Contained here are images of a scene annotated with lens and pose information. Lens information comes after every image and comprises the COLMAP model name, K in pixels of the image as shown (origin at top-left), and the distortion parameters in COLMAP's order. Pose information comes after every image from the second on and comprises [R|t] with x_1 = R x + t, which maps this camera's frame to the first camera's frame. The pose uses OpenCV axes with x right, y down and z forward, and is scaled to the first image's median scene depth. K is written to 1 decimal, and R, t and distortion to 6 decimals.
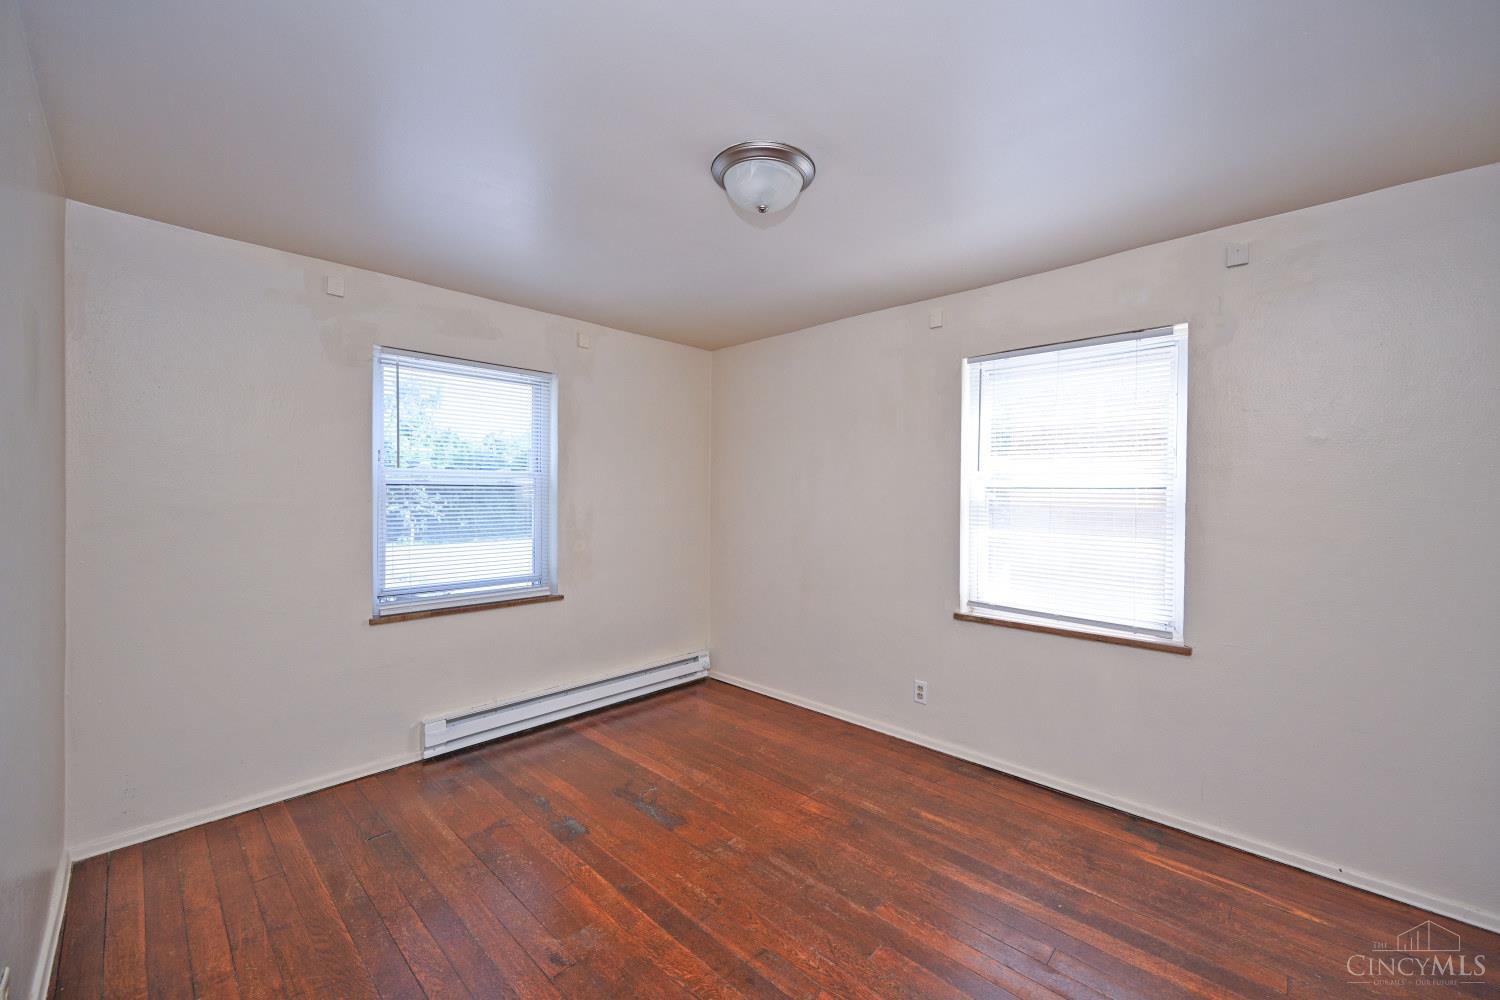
lens RADIAL K [[596.9, 0, 758.4], [0, 596.9, 493.3], [0, 0, 1]] dist [0.006724, 0.001125]
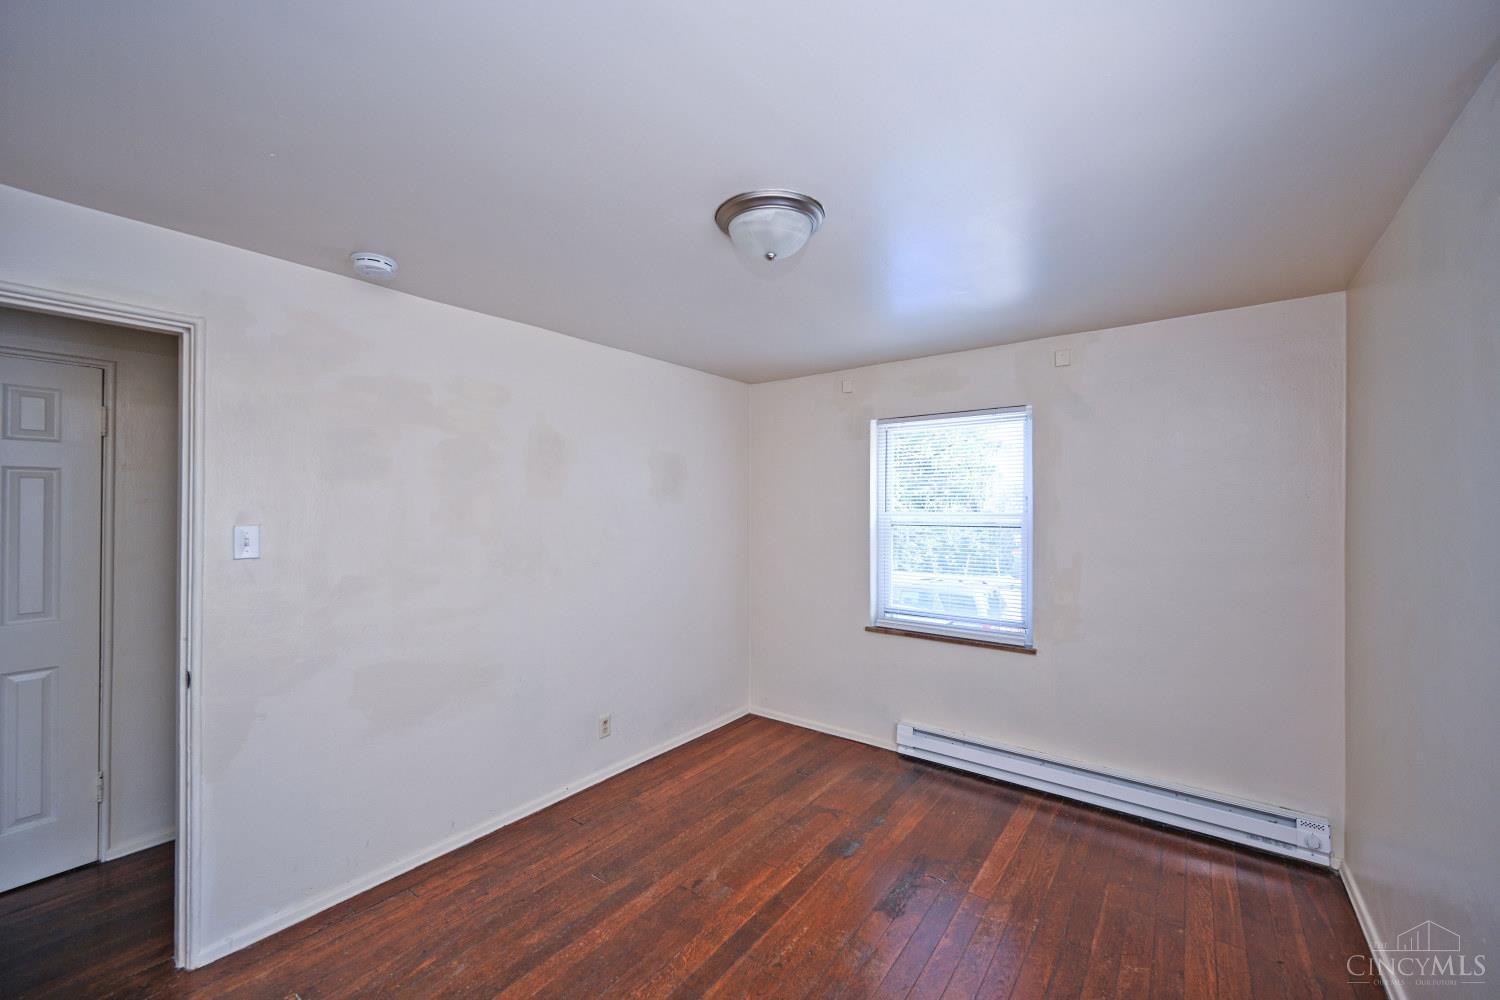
lens RADIAL K [[596.9, 0, 751.6], [0, 596.9, 496.9], [0, 0, 1]] dist [0.006724, 0.001125]
pose [[0.110759, -0.023726, -0.993564, 0.786859], [-0.000440, 0.999714, -0.023922, -0.055592], [0.993847, 0.003087, 0.110717, 0.718684]]
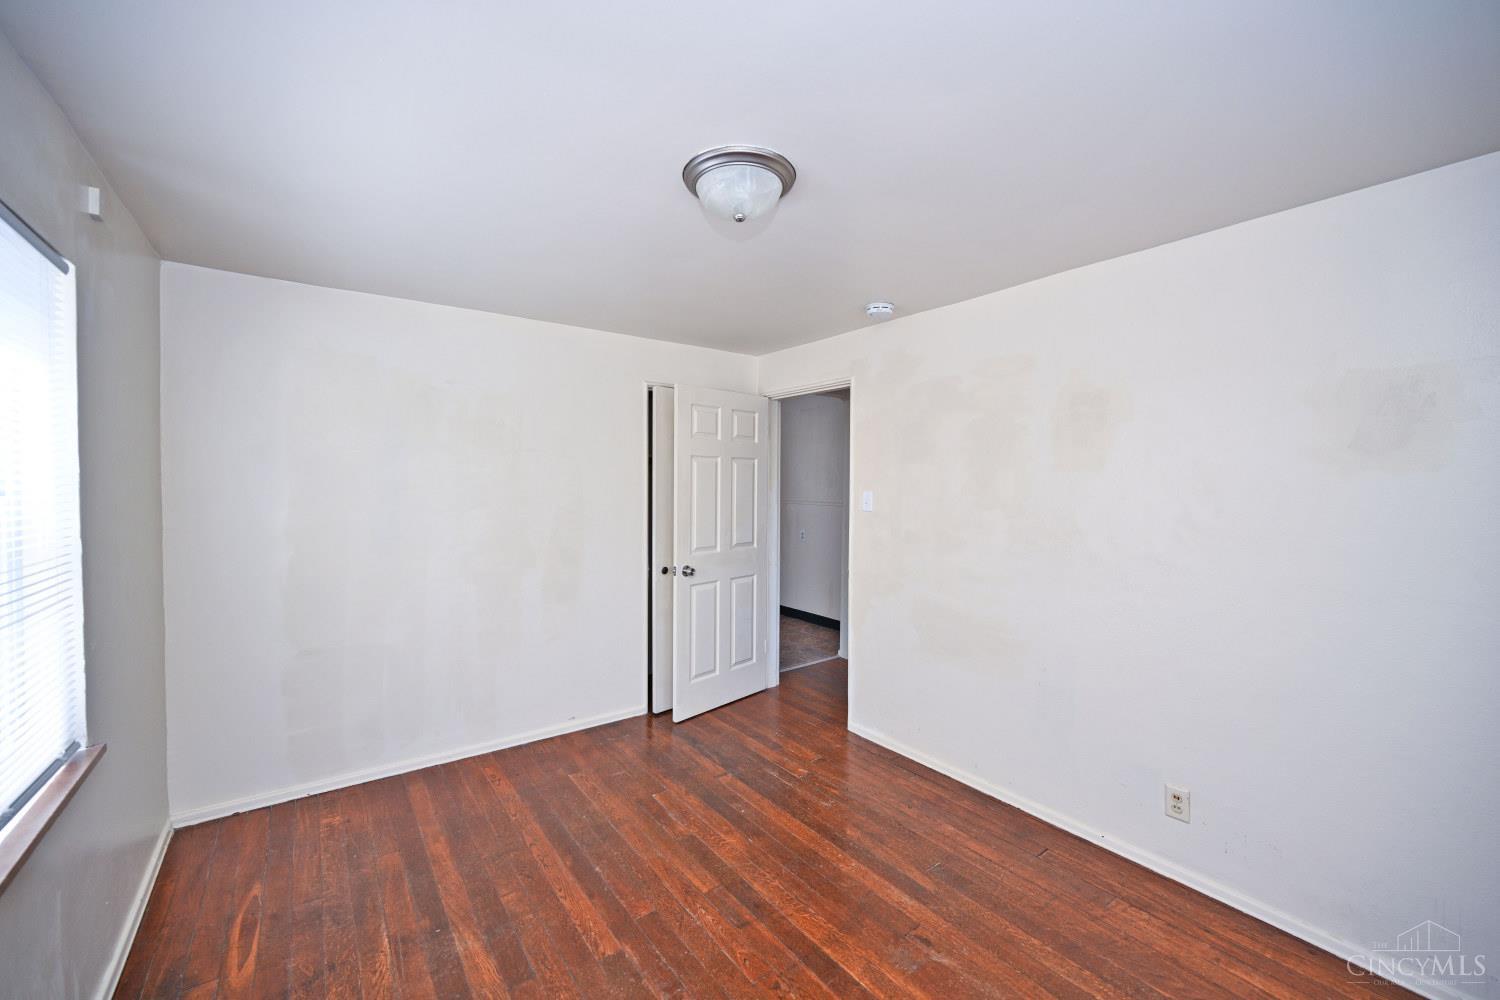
lens RADIAL K [[596.9, 0, 745.7], [0, 596.9, 487.1], [0, 0, 1]] dist [0.006724, 0.001125]
pose [[-0.984146, -0.012879, 0.176891, -0.144380], [-0.010900, 0.999867, 0.012150, -0.060342], [-0.177023, 0.010029, -0.984156, 1.596911]]
